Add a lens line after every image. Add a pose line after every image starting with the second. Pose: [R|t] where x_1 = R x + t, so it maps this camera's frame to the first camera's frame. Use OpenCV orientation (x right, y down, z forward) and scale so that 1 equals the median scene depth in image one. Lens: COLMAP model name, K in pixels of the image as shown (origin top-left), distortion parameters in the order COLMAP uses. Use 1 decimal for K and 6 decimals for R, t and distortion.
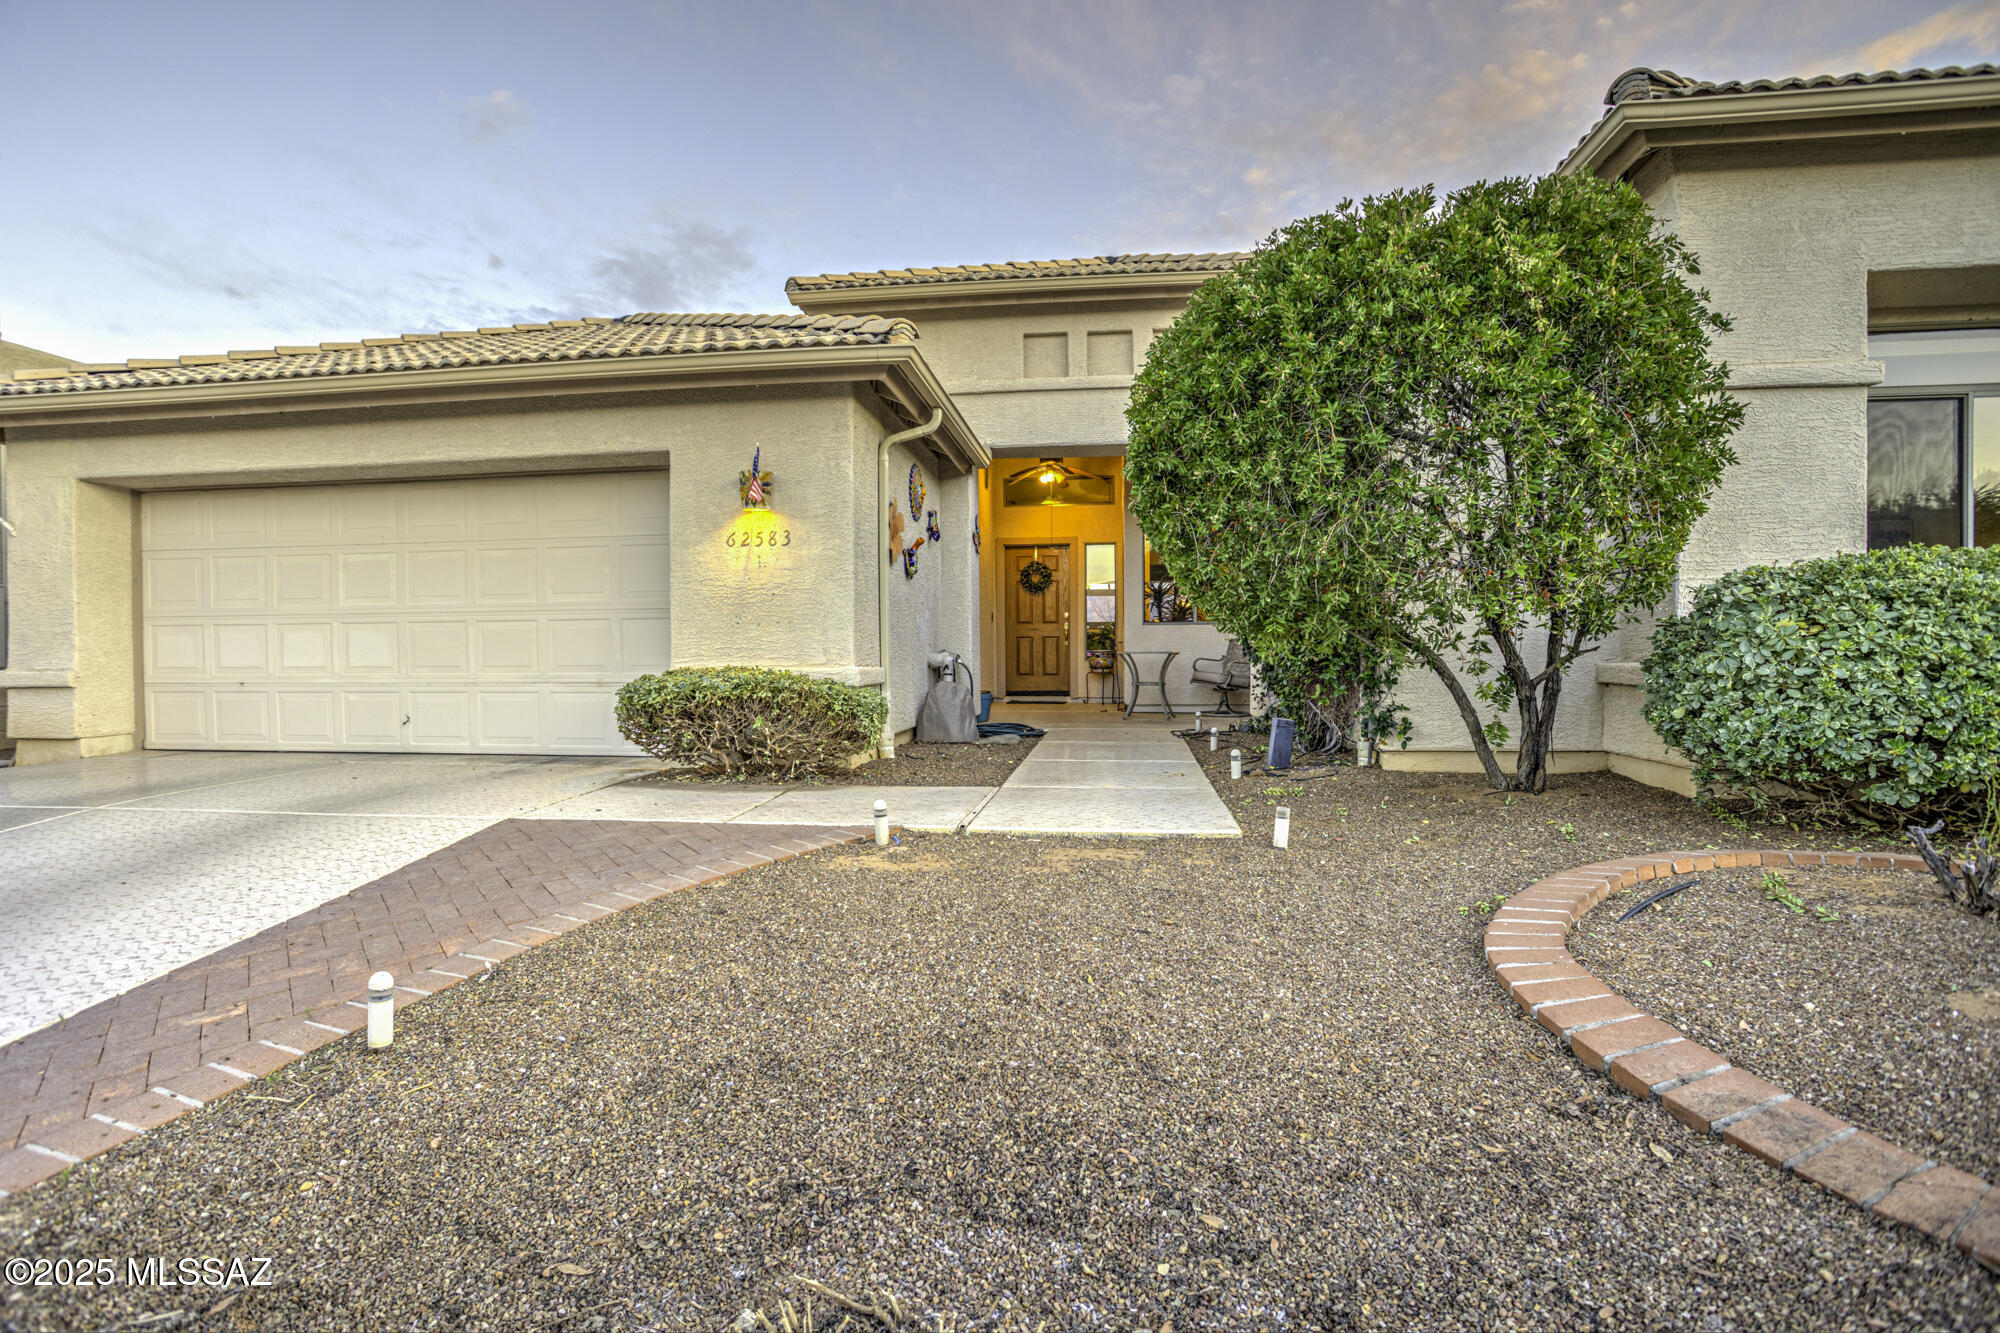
lens RADIAL K [[995.7, 0, 950.8], [0, 995.7, 697.2], [0, 0, 1]] dist [0.001171, 0.039304]
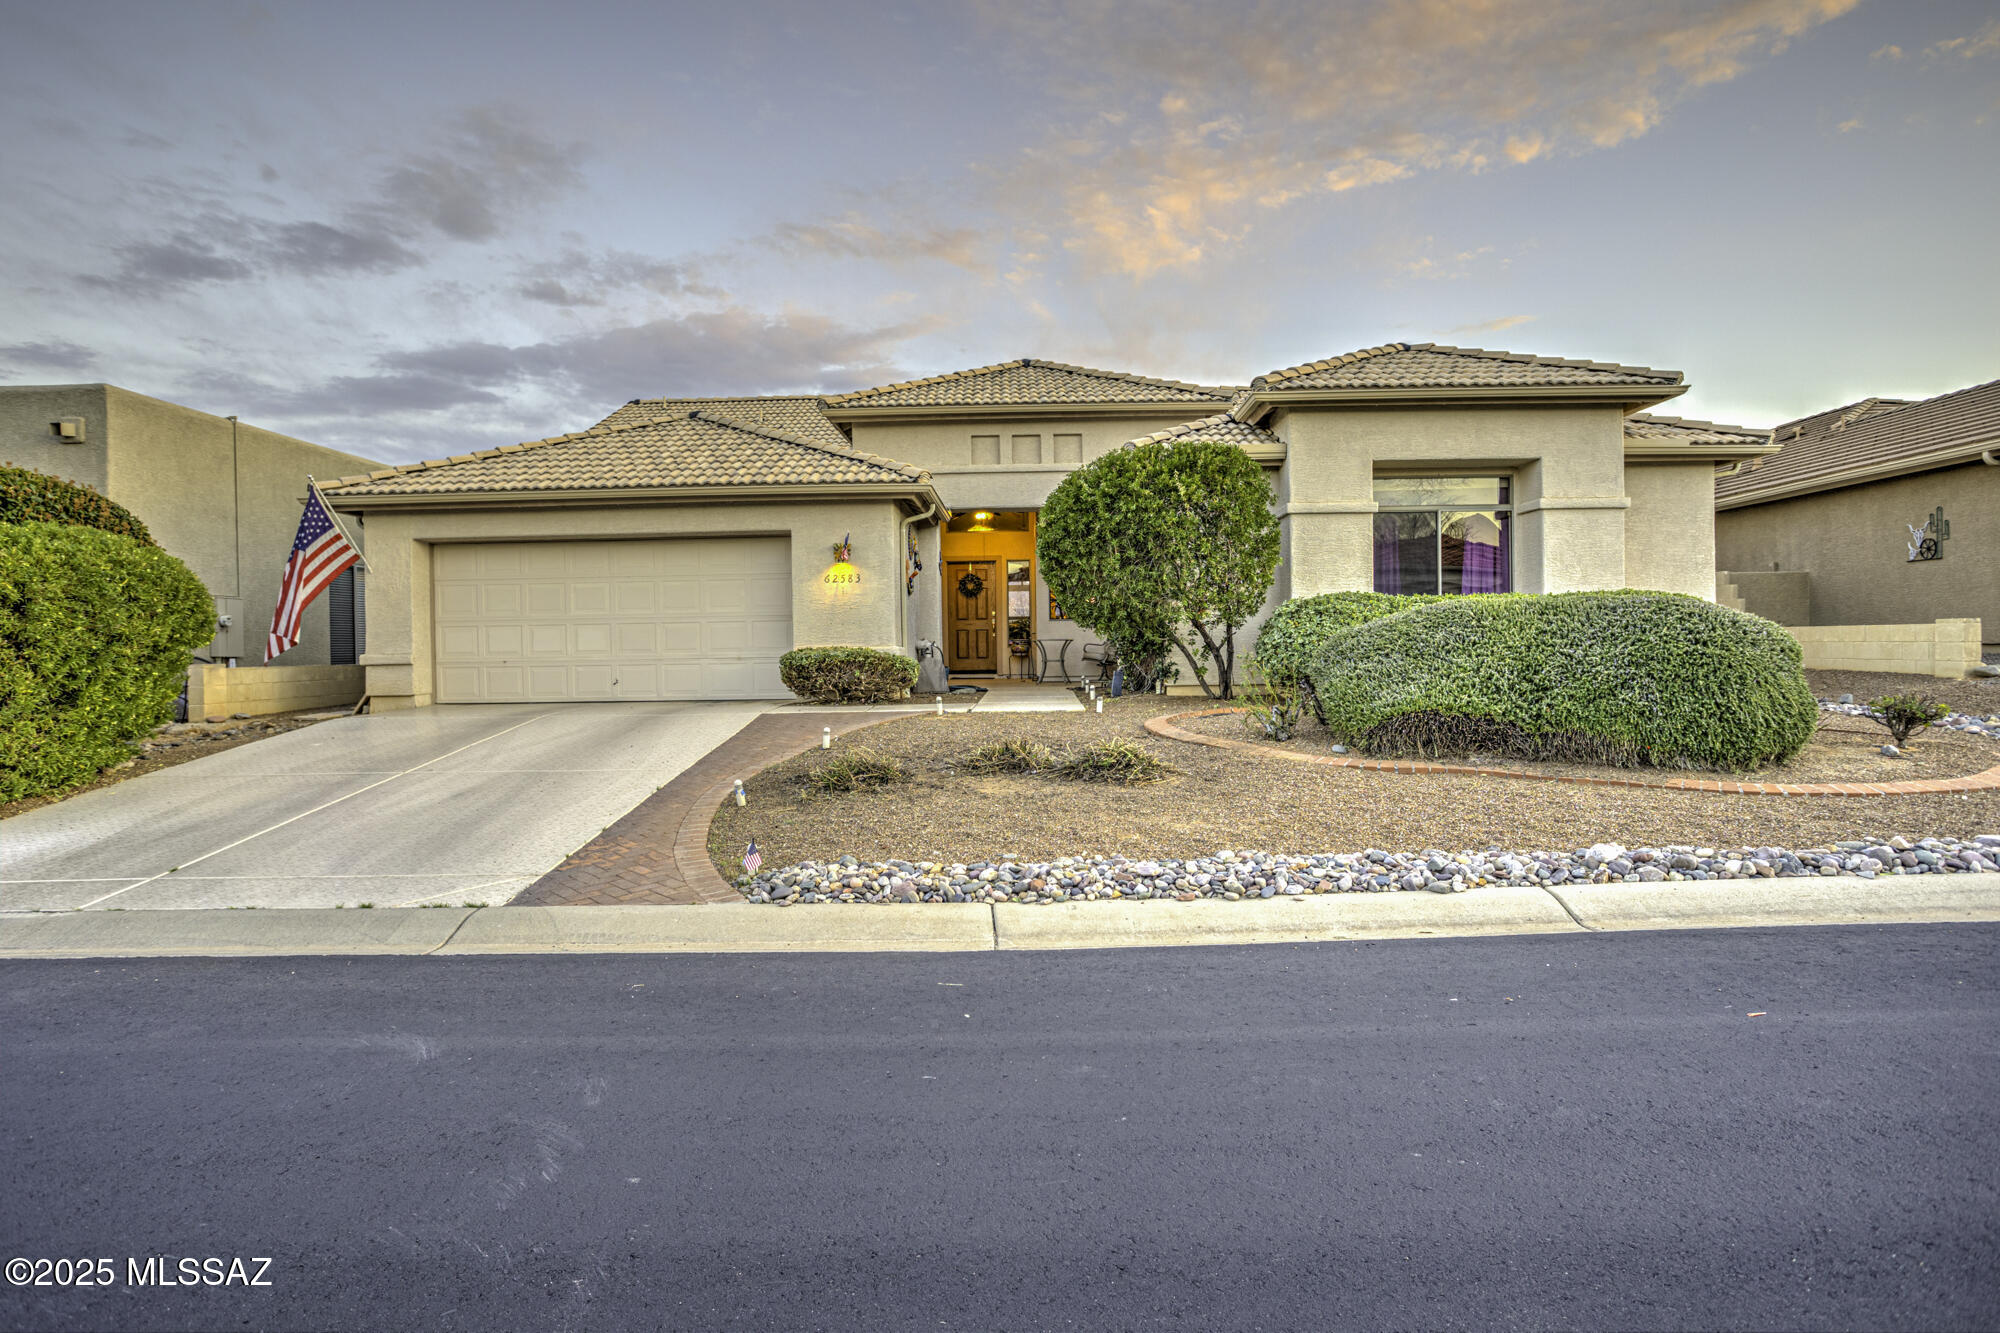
lens RADIAL K [[1212.4, 0, 1000.0], [0, 1212.4, 666.5], [0, 0, 1]] dist [0.216751, 0.000112]
pose [[0.989600, -0.012501, 0.143302, -0.201256], [0.016802, 0.999443, -0.028844, 0.066261], [-0.142862, 0.030952, 0.989259, -1.124164]]
